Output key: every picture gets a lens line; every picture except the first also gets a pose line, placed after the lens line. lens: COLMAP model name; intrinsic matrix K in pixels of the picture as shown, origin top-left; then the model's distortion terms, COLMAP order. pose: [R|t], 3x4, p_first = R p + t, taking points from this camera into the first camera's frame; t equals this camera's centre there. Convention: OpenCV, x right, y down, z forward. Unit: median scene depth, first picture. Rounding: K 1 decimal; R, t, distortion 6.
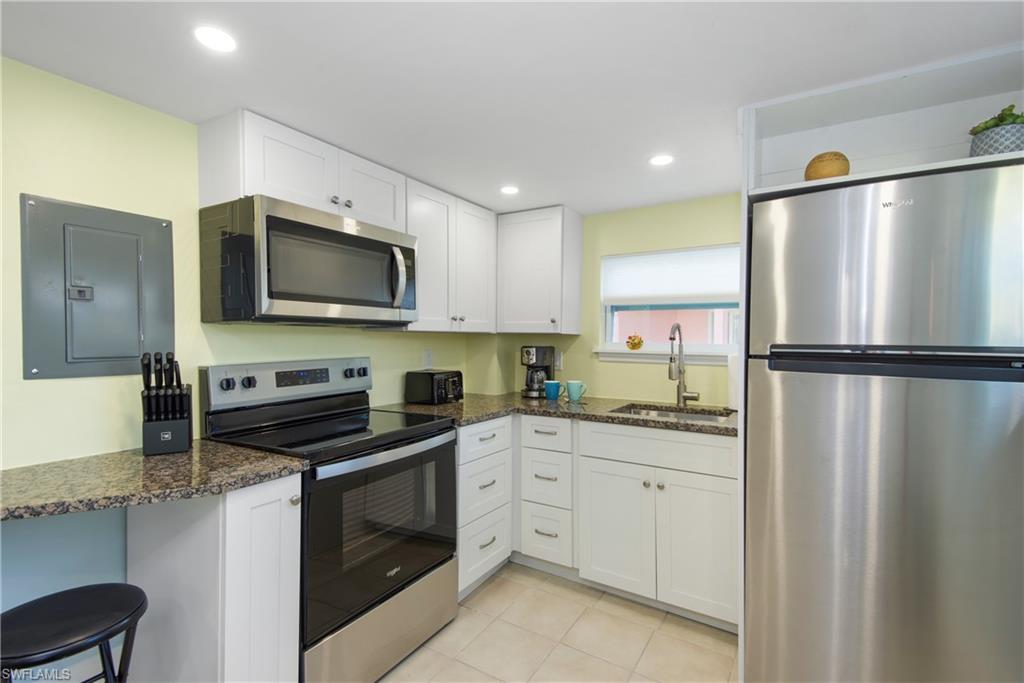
lens RADIAL K [[476.0, 0, 506.2], [0, 476.0, 344.8], [0, 0, 1]] dist [0.000420, -0.000293]
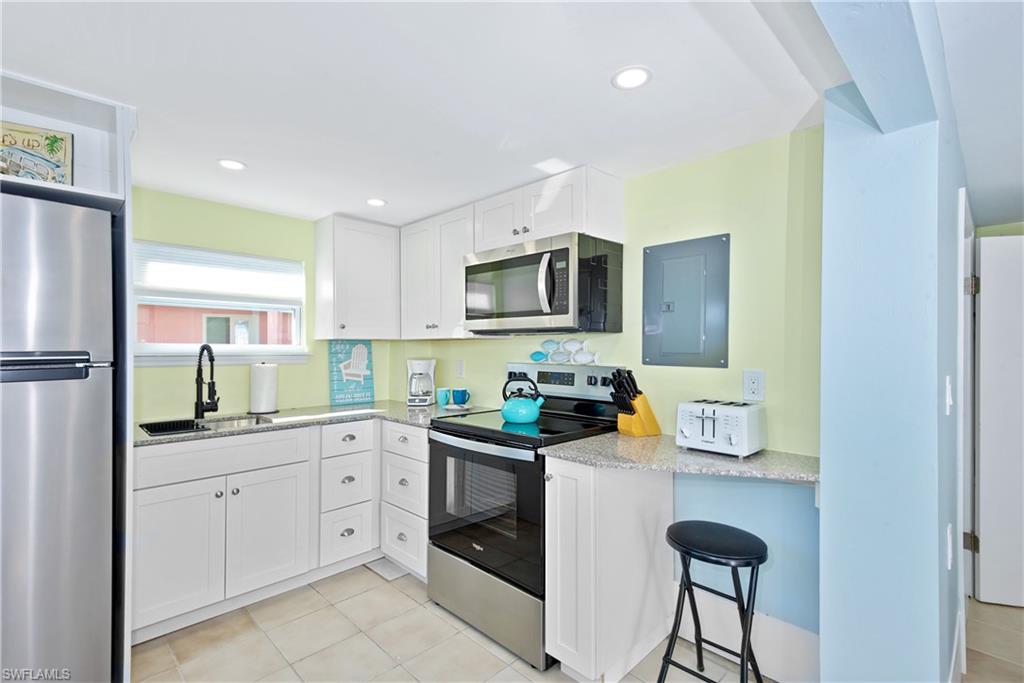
lens RADIAL K [[476.0, 0, 506.2], [0, 476.0, 344.8], [0, 0, 1]] dist [0.000420, -0.000293]
pose [[-0.242049, -0.007602, -0.970234, 0.819277], [-0.022207, 0.999751, -0.002293, -0.011216], [0.970010, 0.020991, -0.242157, 1.261685]]
